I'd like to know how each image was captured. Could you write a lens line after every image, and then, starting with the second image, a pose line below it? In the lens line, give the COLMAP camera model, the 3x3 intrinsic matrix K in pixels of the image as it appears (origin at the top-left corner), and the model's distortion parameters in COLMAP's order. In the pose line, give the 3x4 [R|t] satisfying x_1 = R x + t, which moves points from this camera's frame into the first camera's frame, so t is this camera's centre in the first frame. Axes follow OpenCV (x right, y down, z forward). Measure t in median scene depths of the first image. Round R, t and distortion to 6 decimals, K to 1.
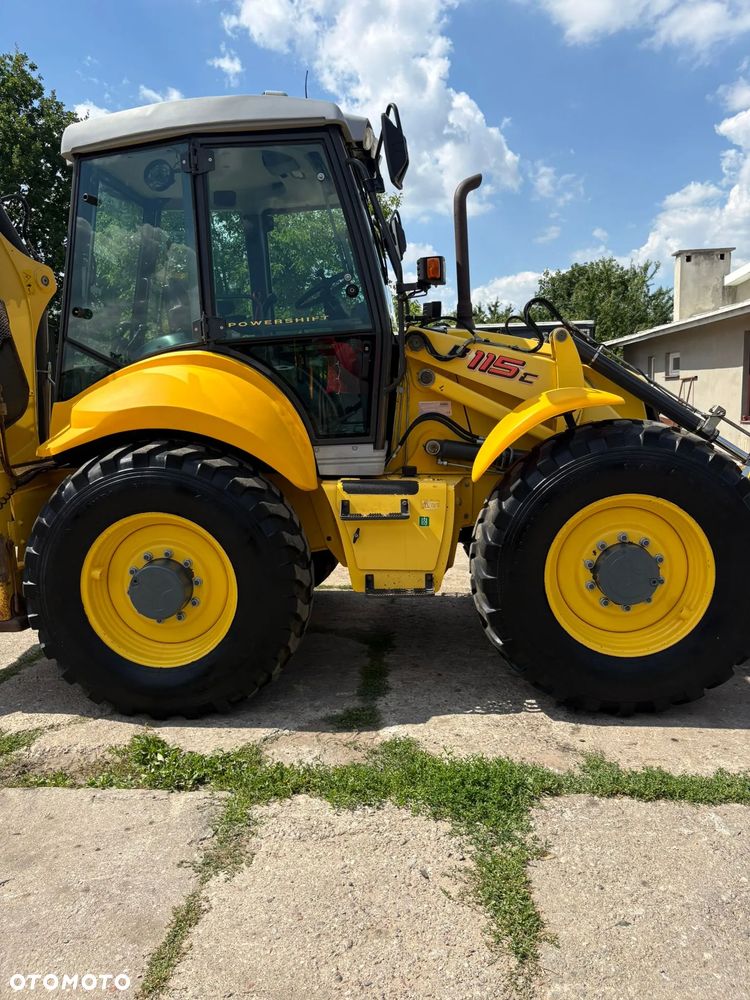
lens RADIAL K [[760.4, 0, 375.3], [0, 760.4, 505.1], [0, 0, 1]] dist [0.045652, -0.045598]
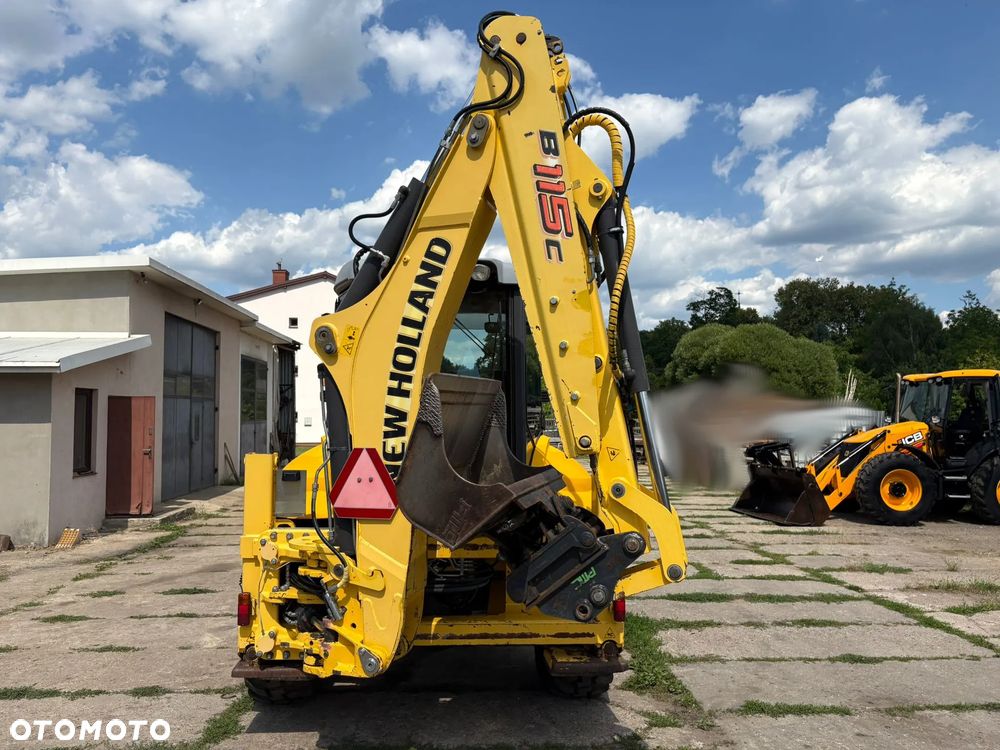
lens RADIAL K [[760.4, 0, 496.3], [0, 760.4, 387.6], [0, 0, 1]] dist [0.045652, -0.045598]
pose [[-0.150683, 0.059324, 0.986801, -1.730939], [0.147240, 0.988411, -0.036937, -0.260777], [-0.977556, 0.139731, -0.157671, 1.338251]]
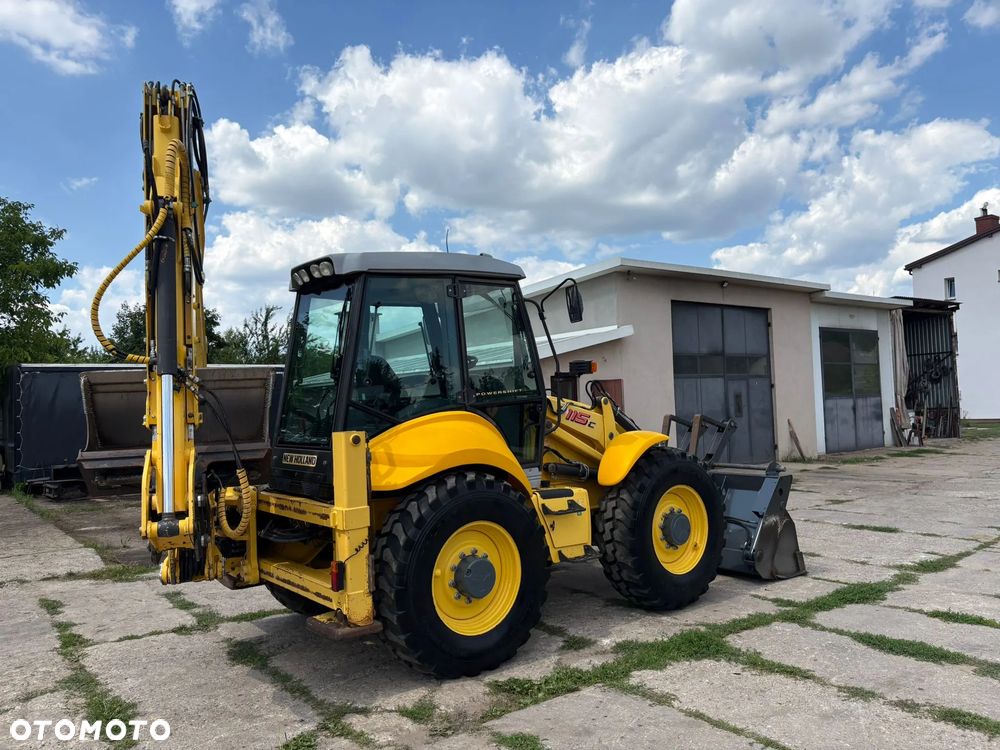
lens RADIAL K [[760.4, 0, 503.1], [0, 760.4, 374.5], [0, 0, 1]] dist [0.045652, -0.045598]
pose [[0.736117, 0.027516, 0.676295, -1.195586], [0.112881, 0.980190, -0.162746, -0.022215], [-0.667375, 0.196141, 0.718428, -0.132264]]
